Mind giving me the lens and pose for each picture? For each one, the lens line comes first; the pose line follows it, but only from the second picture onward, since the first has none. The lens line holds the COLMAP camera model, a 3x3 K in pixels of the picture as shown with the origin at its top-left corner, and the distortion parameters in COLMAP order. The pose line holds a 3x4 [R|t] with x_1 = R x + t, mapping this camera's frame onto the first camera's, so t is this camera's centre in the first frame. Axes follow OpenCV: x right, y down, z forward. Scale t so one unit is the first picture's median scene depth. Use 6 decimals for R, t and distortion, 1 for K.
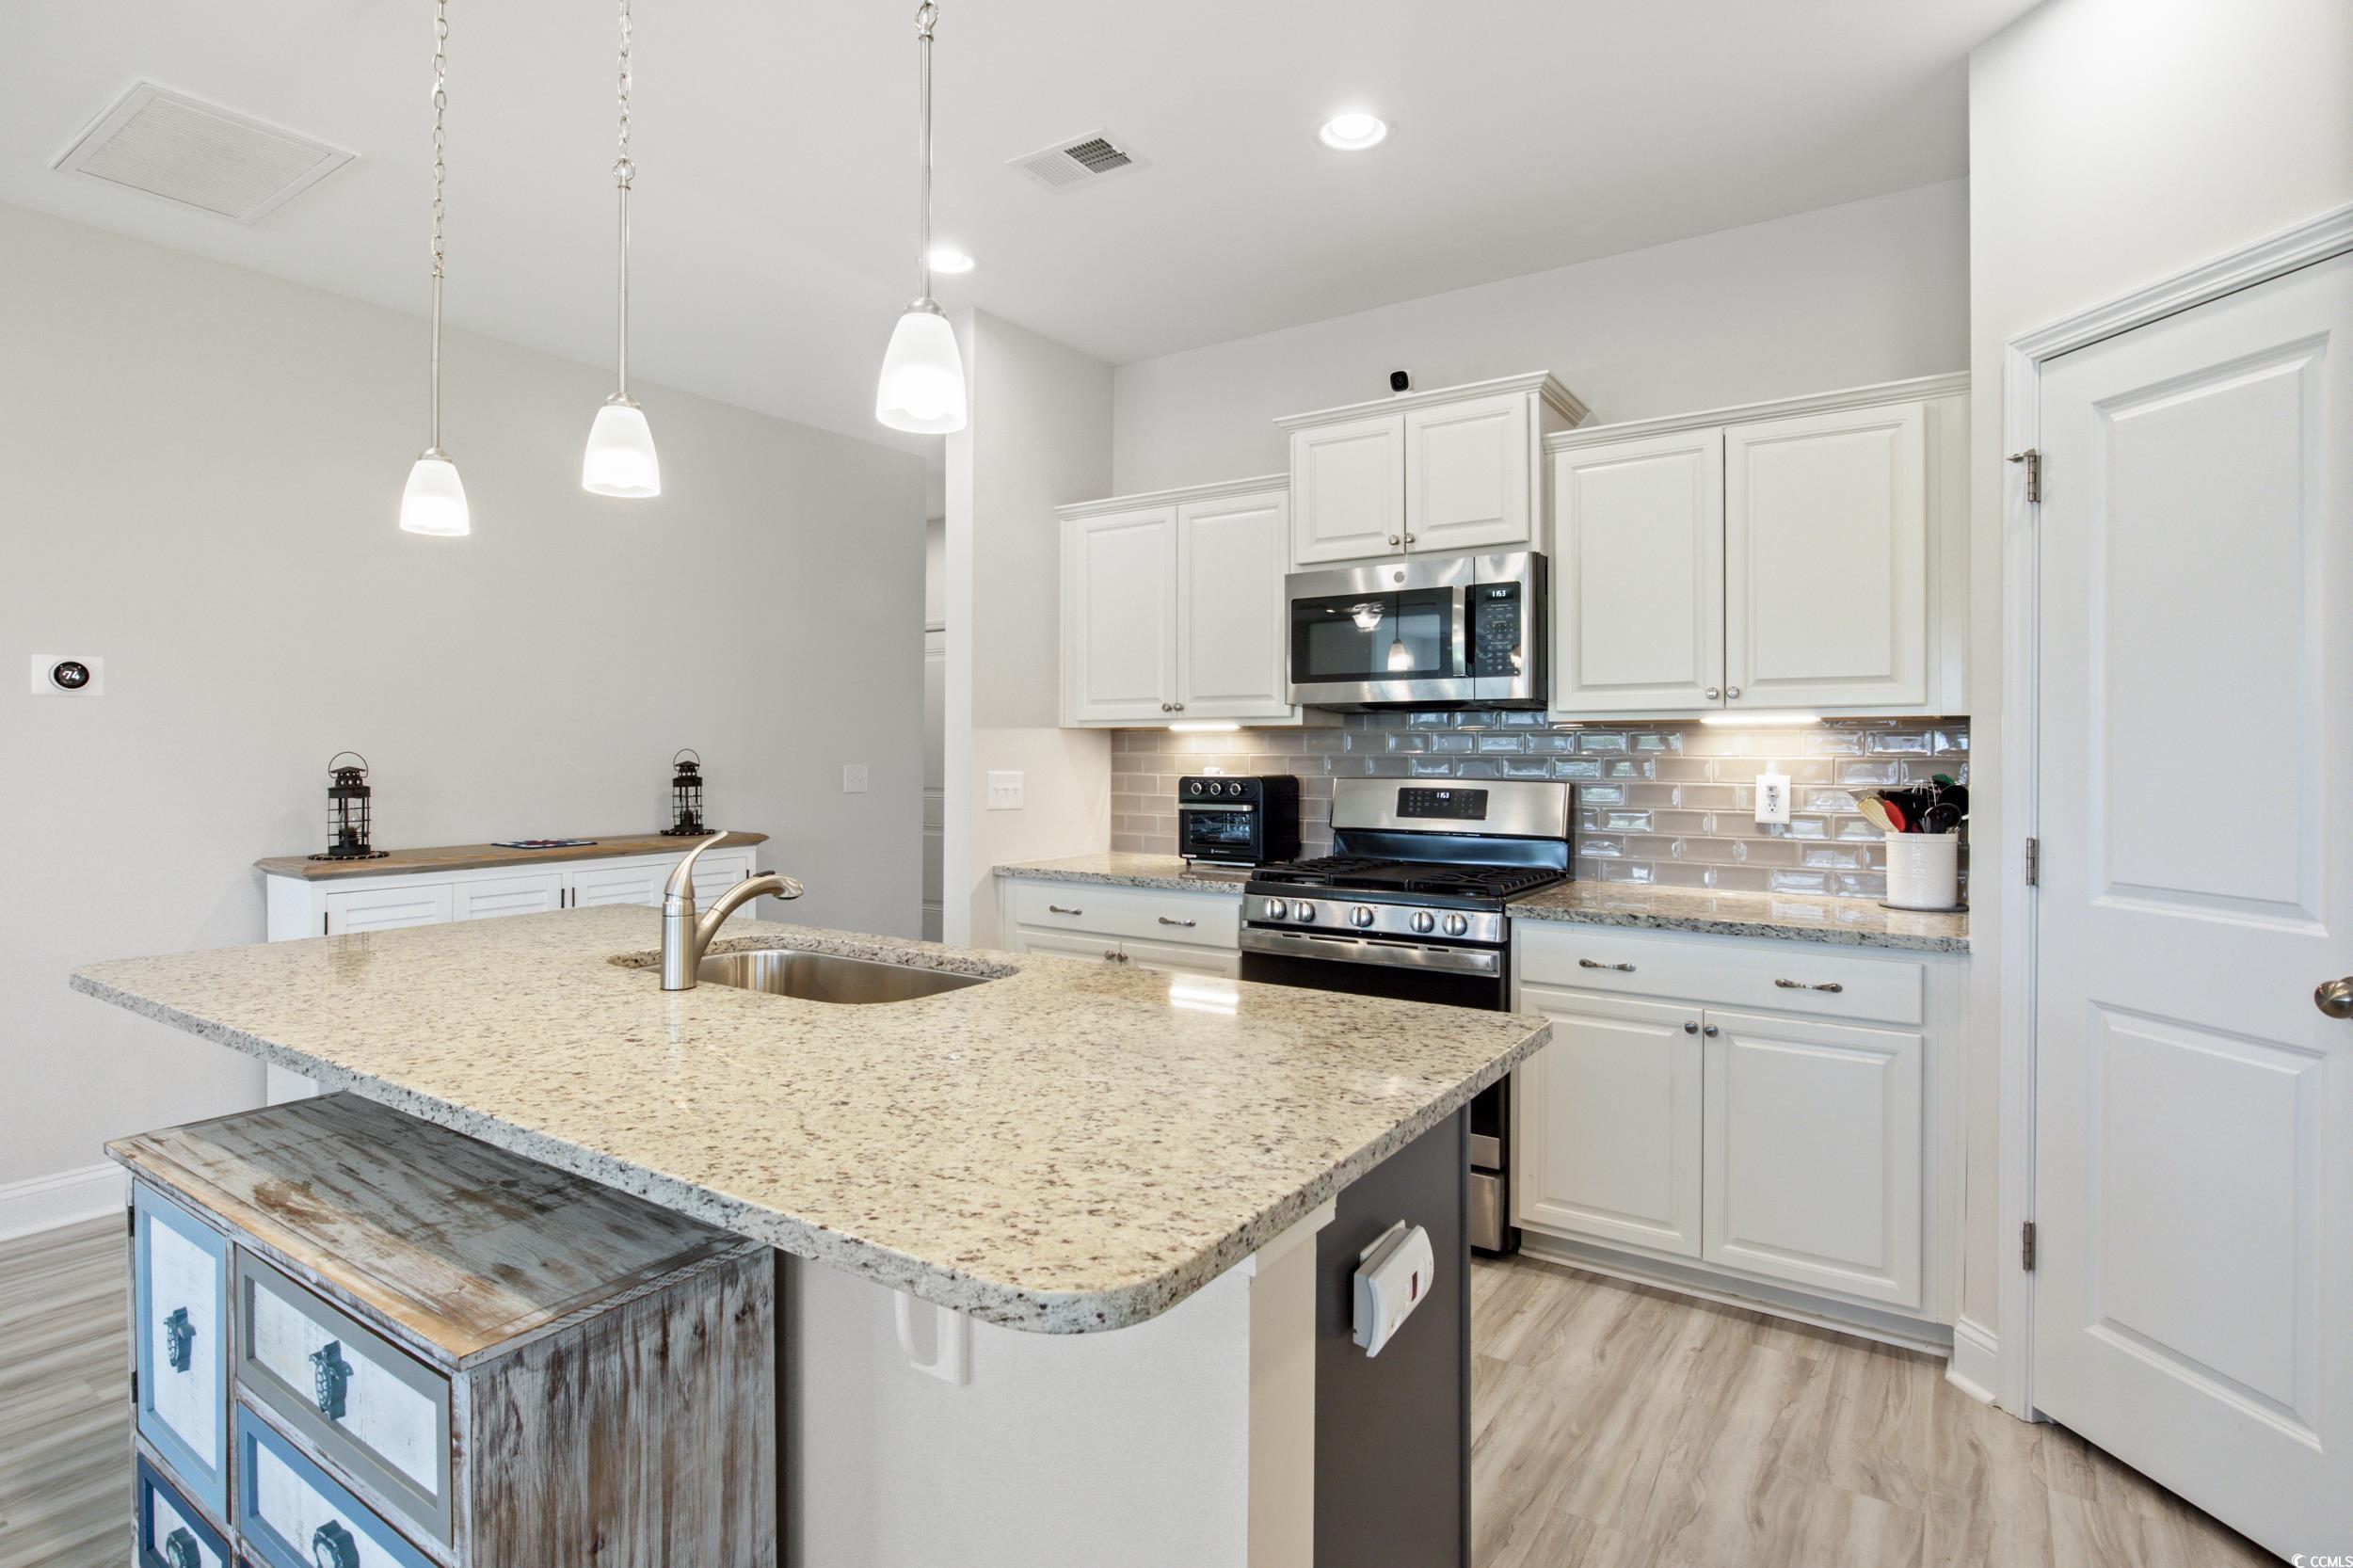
lens RADIAL K [[1168.6, 0, 1175.4], [0, 1168.6, 767.4], [0, 0, 1]] dist [-0.007059, 0.000278]
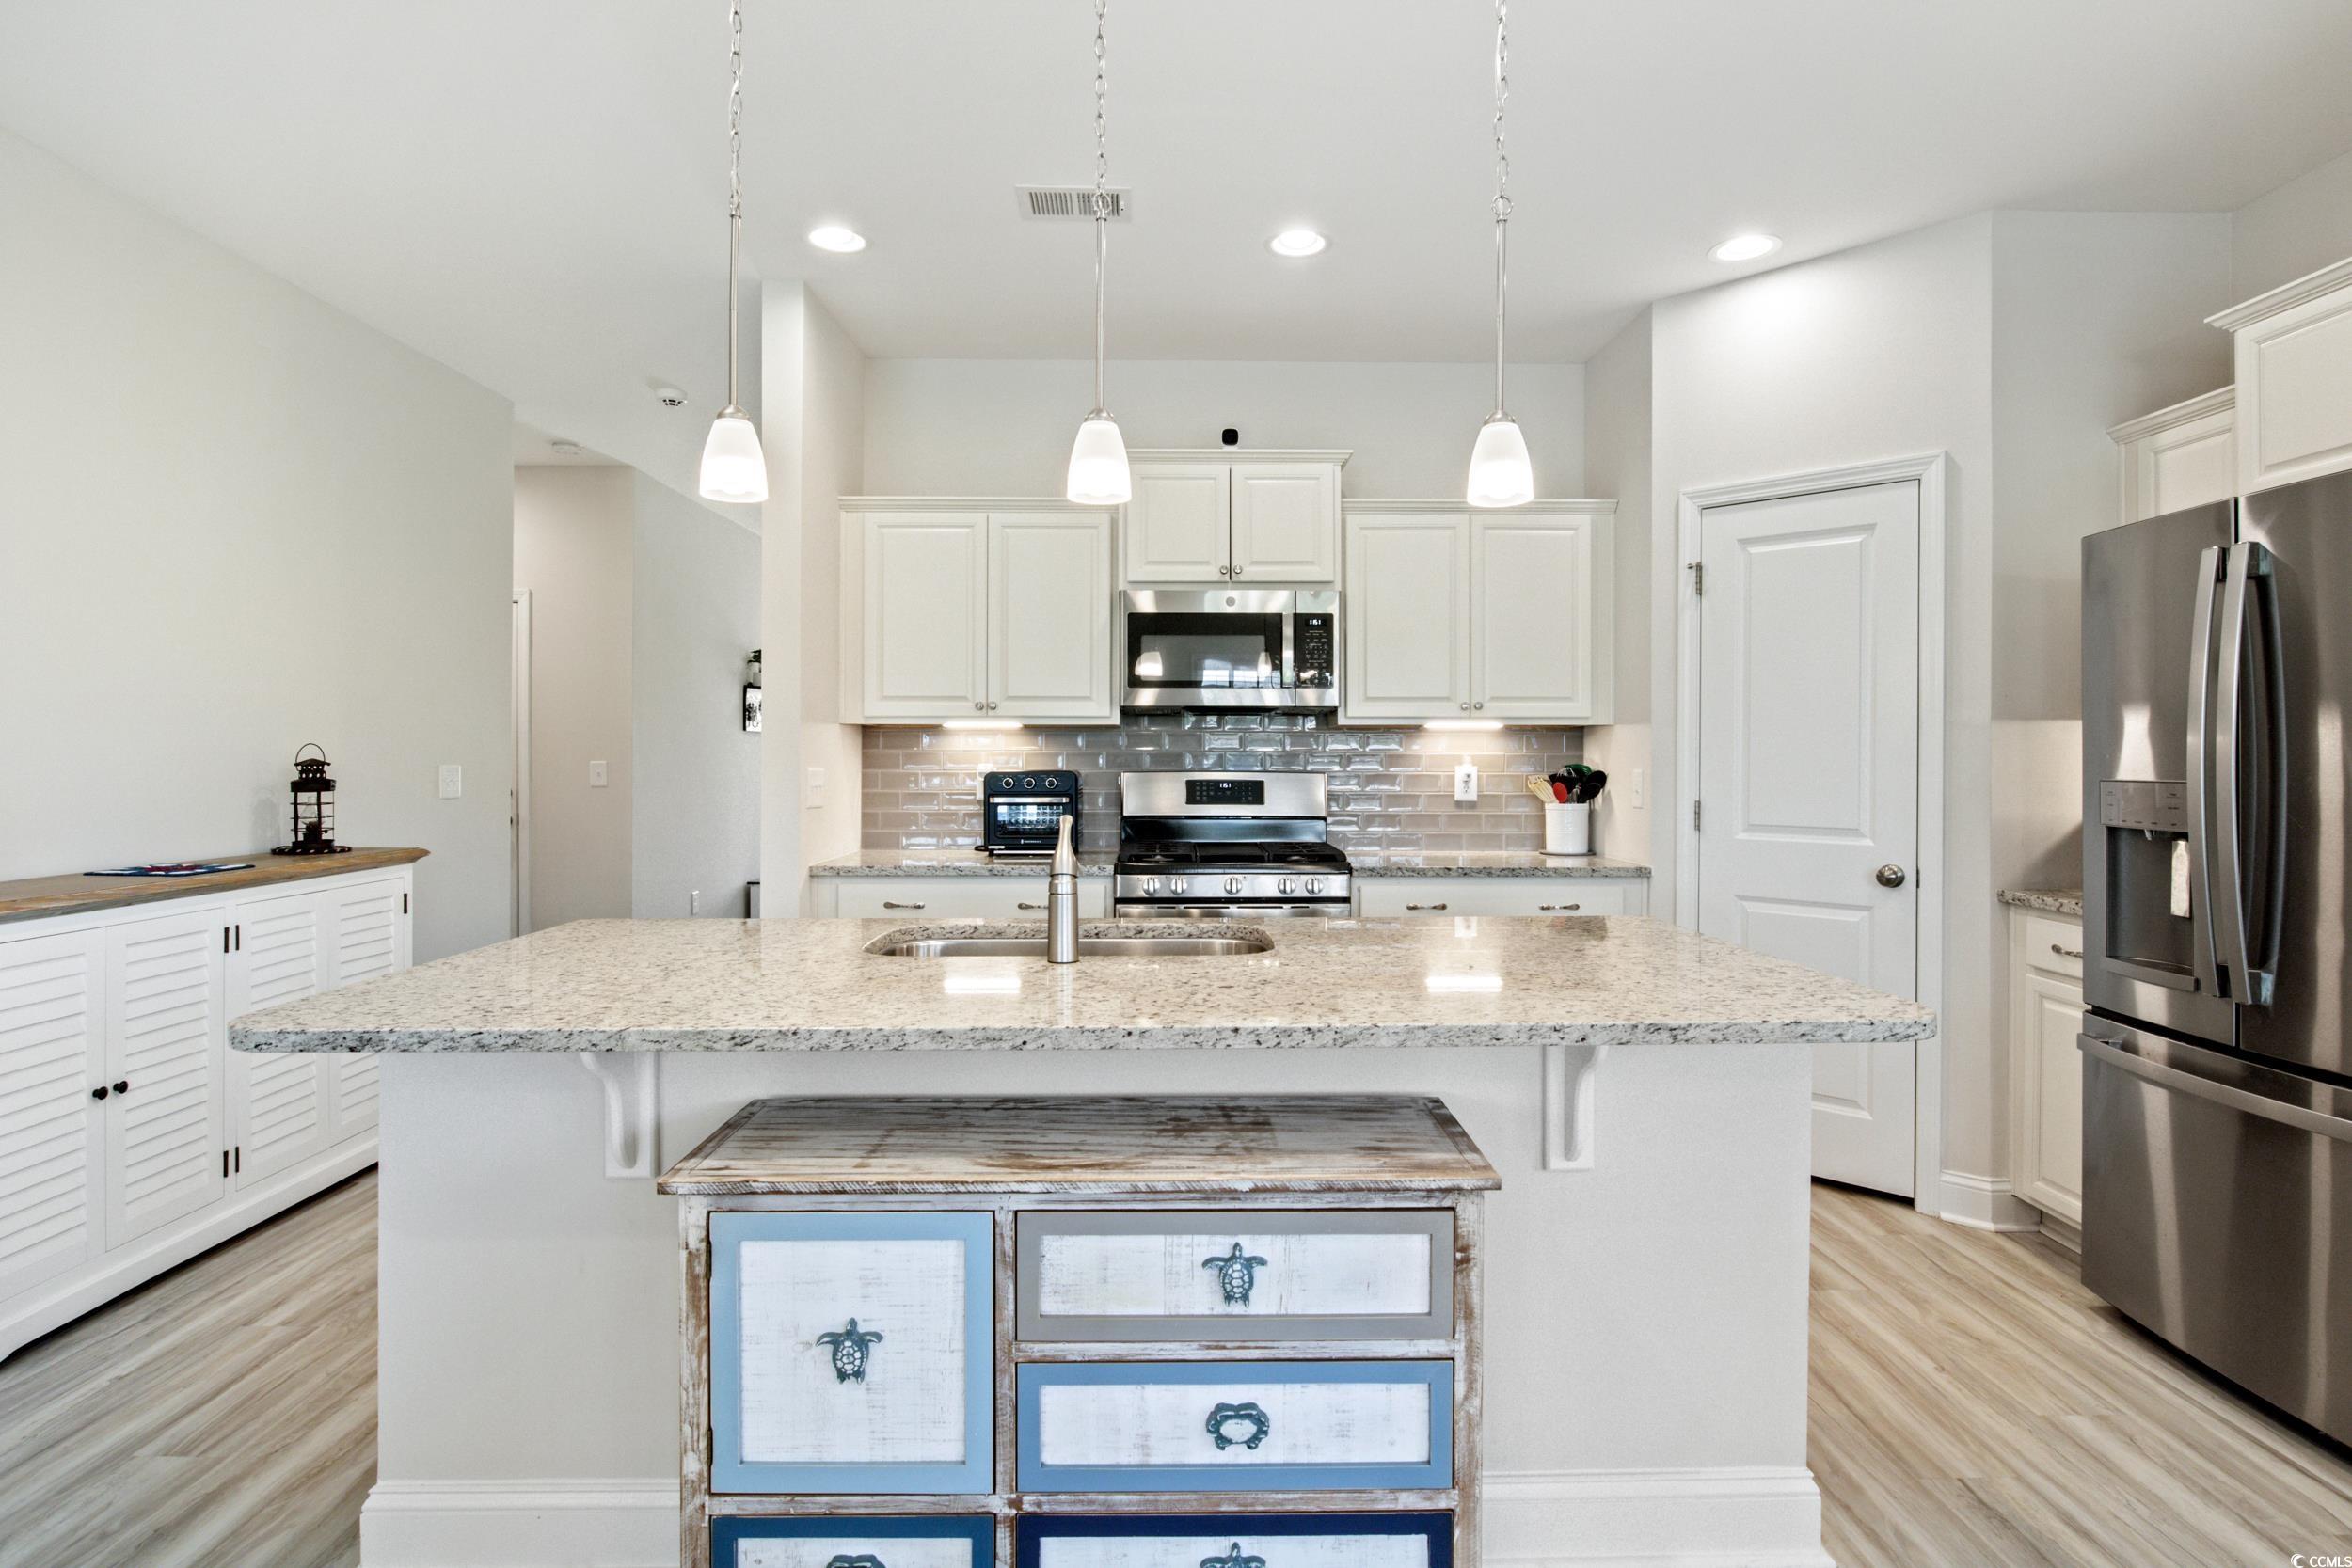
lens RADIAL K [[1207.4, 0, 1180.2], [0, 1207.4, 774.3], [0, 0, 1]] dist [-0.007614, -0.000224]
pose [[0.823068, -0.008118, 0.567885, -0.566540], [0.006816, 0.999967, 0.004415, 0.007851], [-0.567902, 0.000237, 0.823096, 0.016226]]
